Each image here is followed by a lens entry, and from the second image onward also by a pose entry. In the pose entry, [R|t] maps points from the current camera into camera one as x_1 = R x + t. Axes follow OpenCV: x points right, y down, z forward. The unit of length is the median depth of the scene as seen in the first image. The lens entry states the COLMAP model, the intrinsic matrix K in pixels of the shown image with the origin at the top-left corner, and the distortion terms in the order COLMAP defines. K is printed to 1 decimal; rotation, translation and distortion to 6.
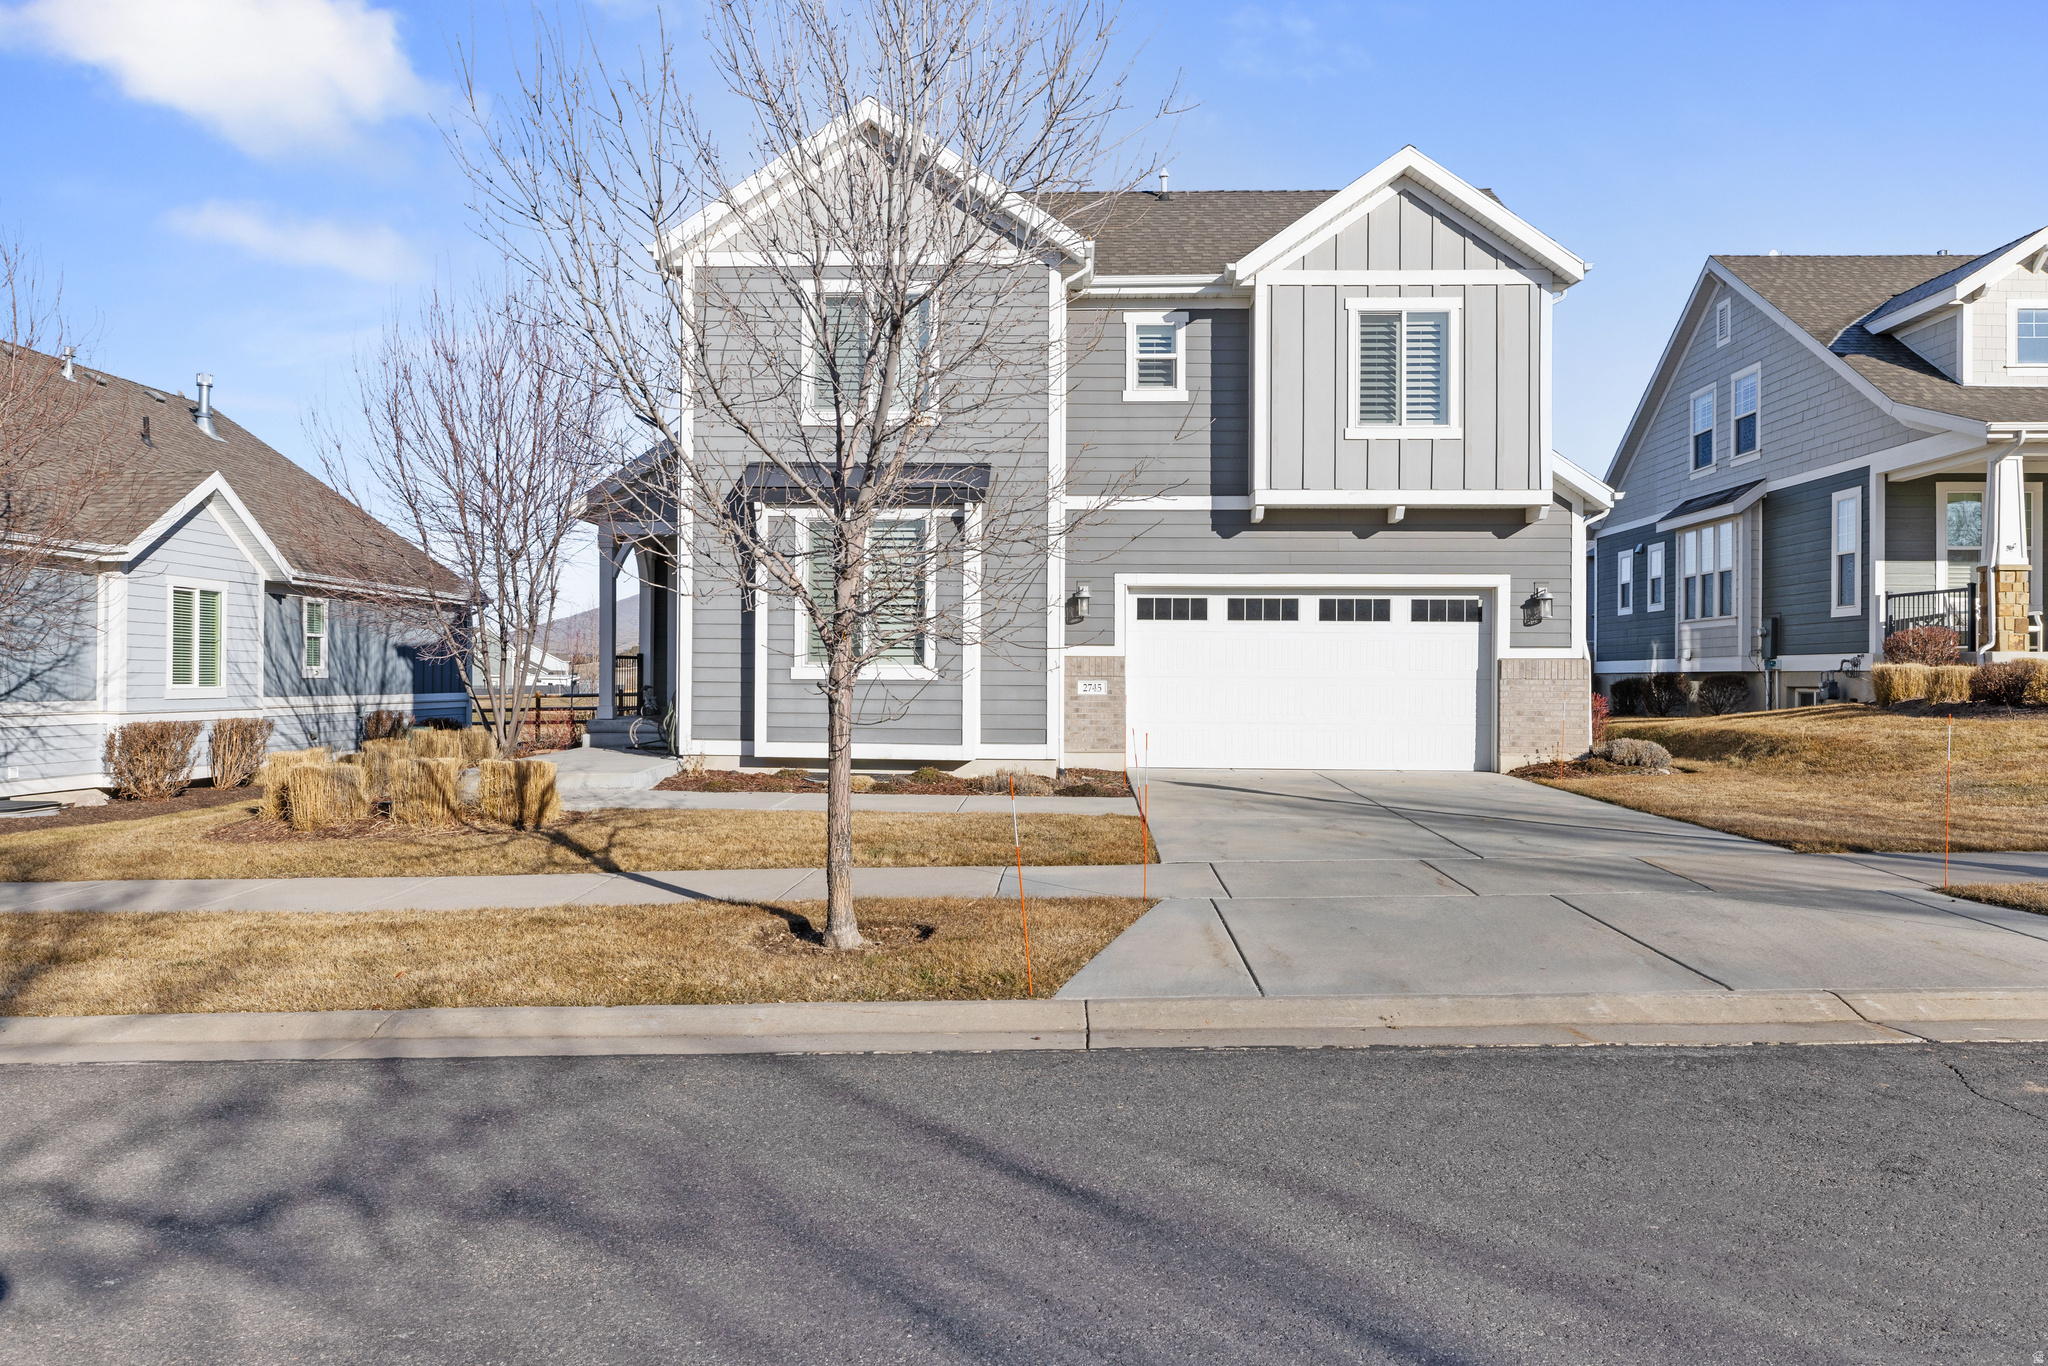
lens RADIAL K [[1397.4, 0, 1022.7], [0, 1397.4, 679.5], [0, 0, 1]] dist [-0.002057, 0.000536]
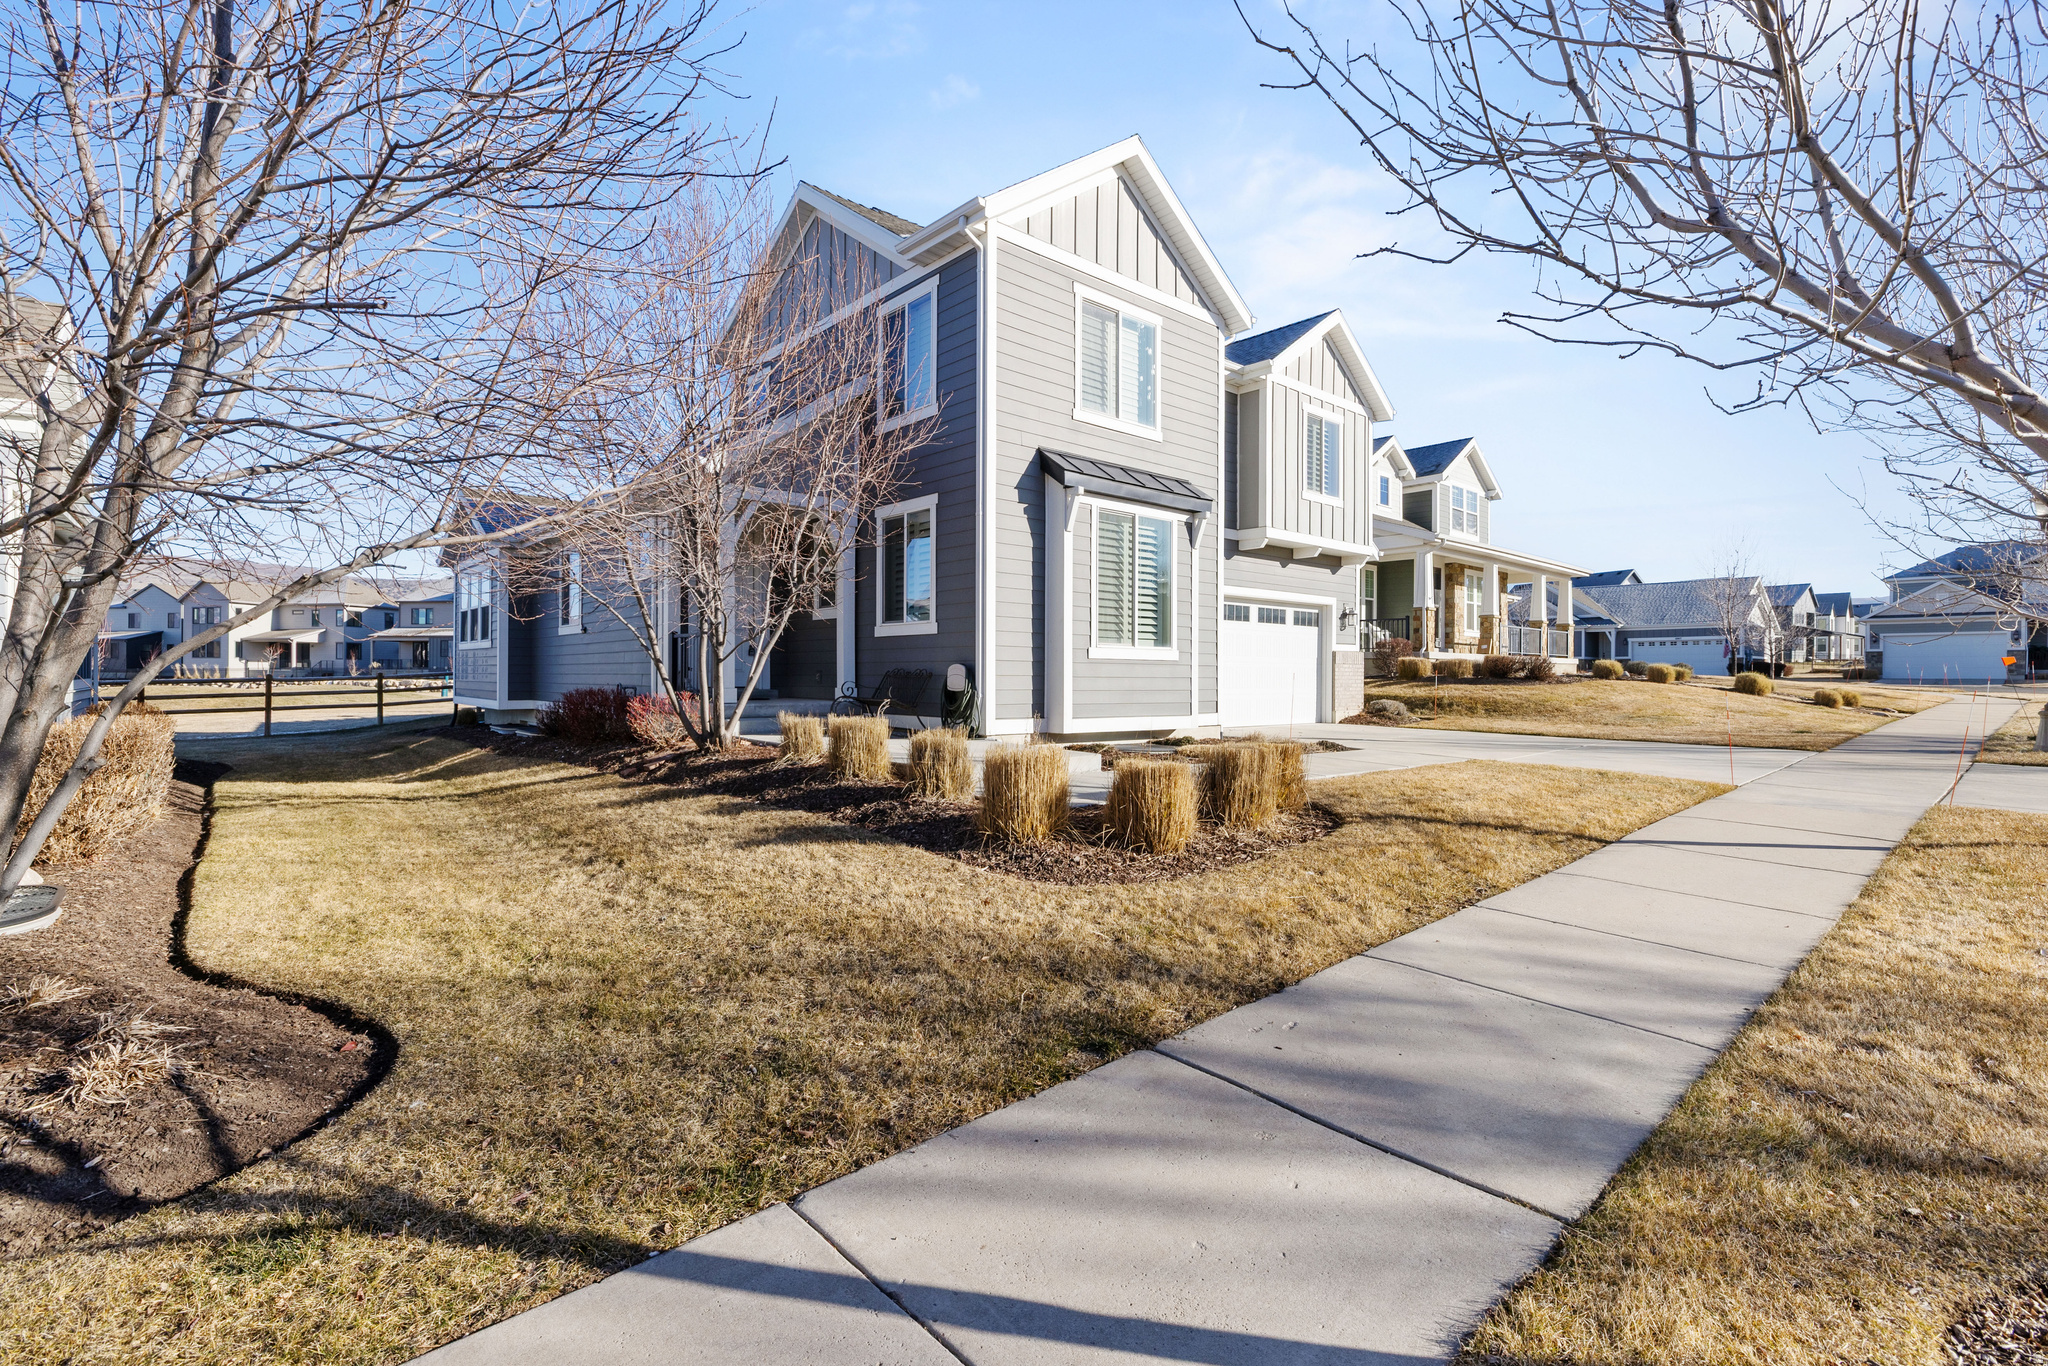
lens RADIAL K [[922.7, 0, 1022.0], [0, 922.7, 675.5], [0, 0, 1]] dist [0.000215, 0.000012]
pose [[0.725912, -0.002984, 0.687781, -0.625028], [-0.000706, 0.999987, 0.005083, 0.008090], [-0.687787, -0.004175, 0.725900, 0.482753]]
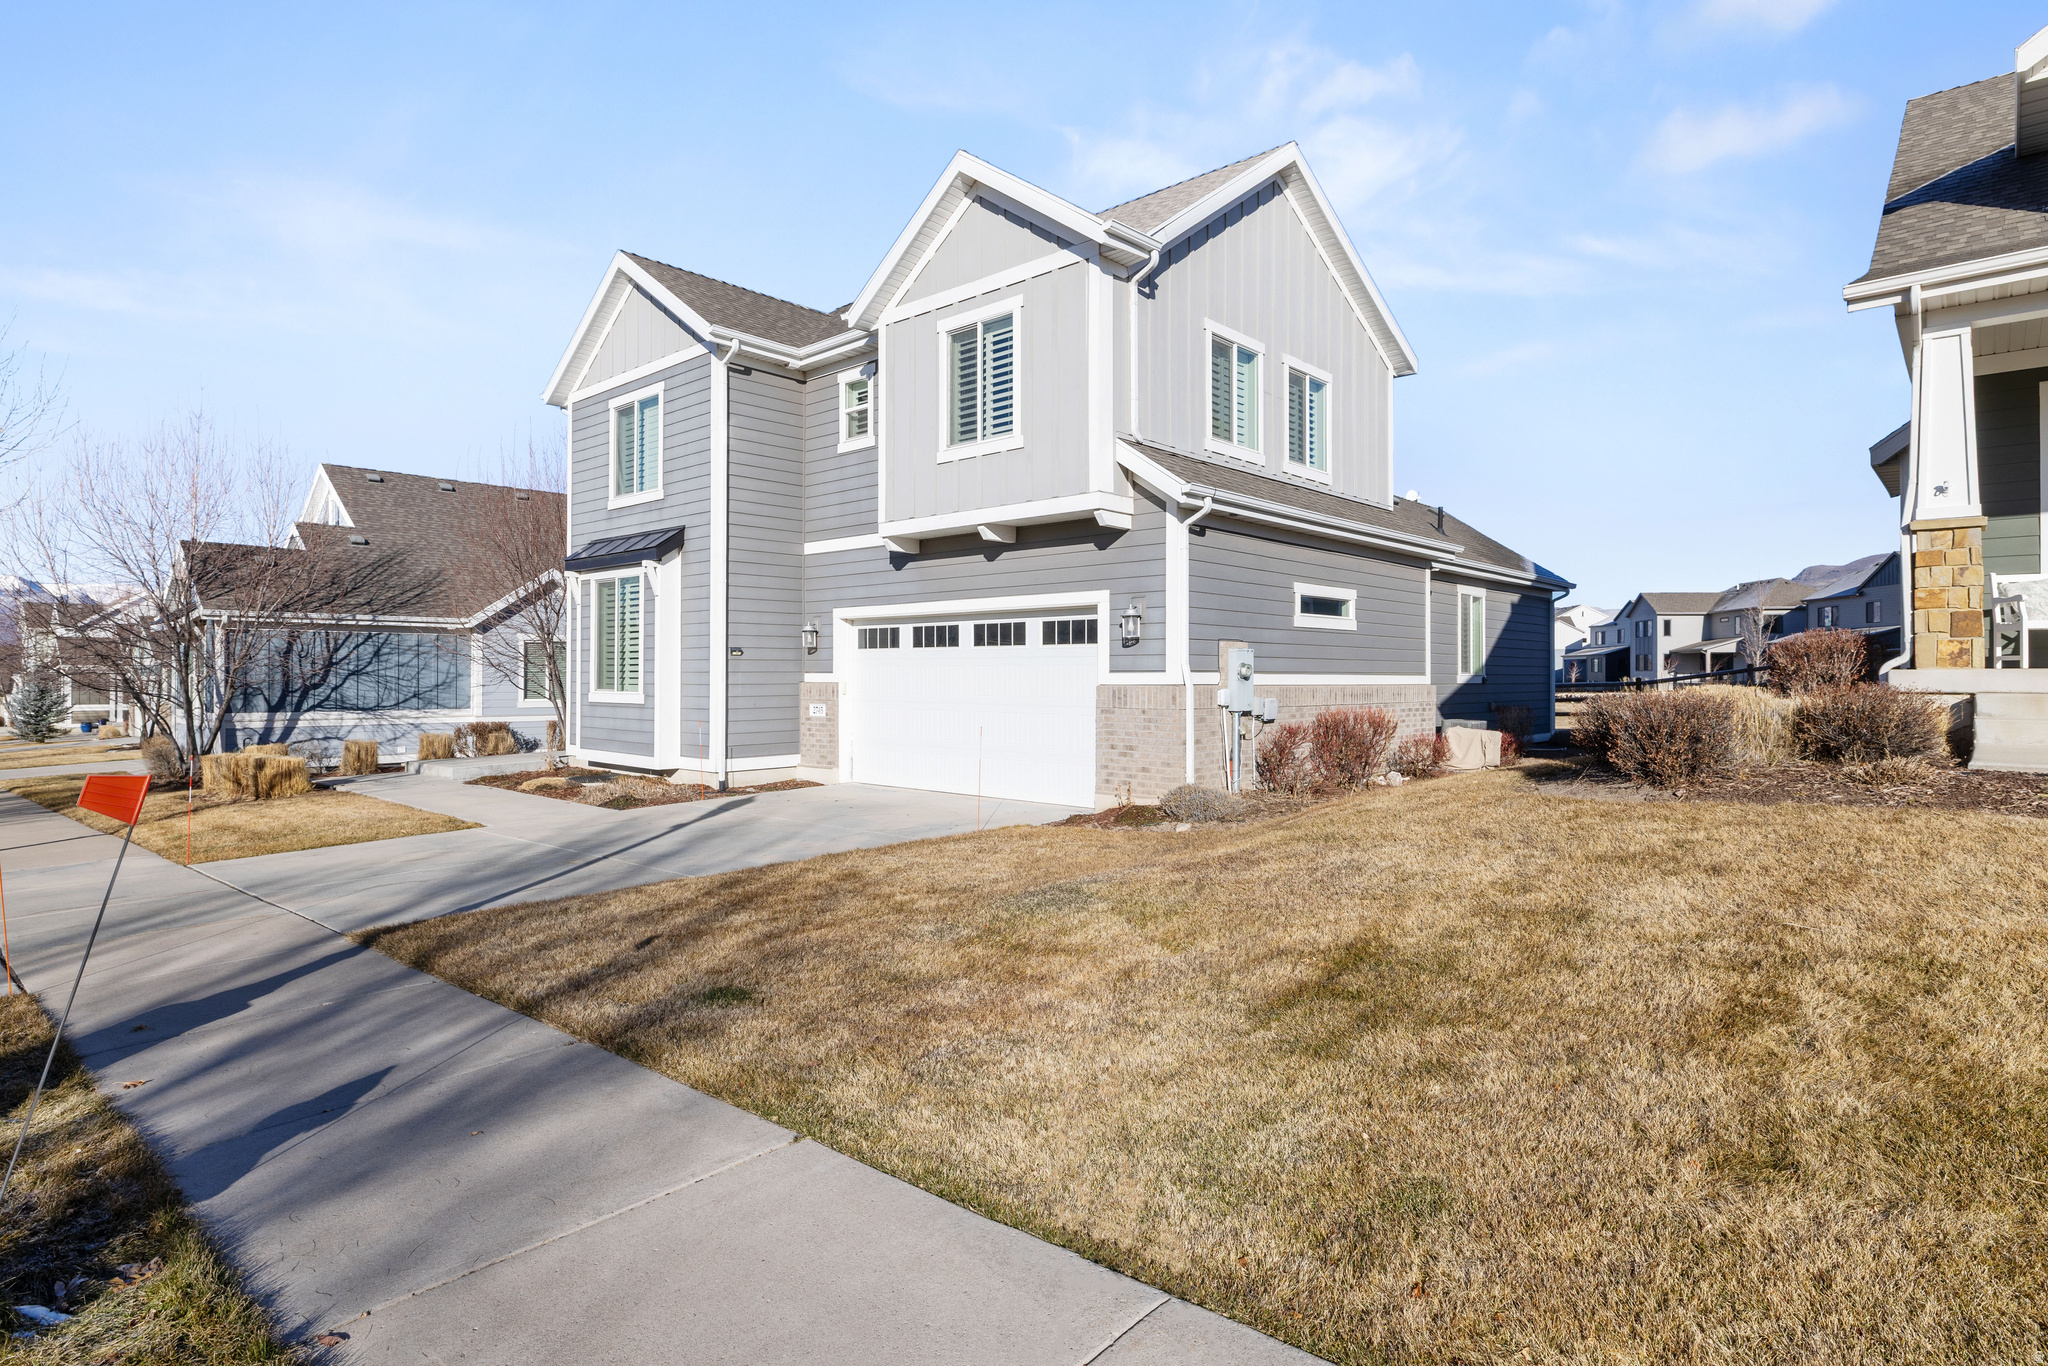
lens RADIAL K [[1057.5, 0, 1032.5], [0, 1057.5, 676.9], [0, 0, 1]] dist [-0.001539, -0.000138]
pose [[0.774988, -0.004644, -0.631959, 0.730630], [0.003812, 0.999989, -0.002673, -0.018012], [0.631965, -0.000338, 0.774997, 0.446157]]
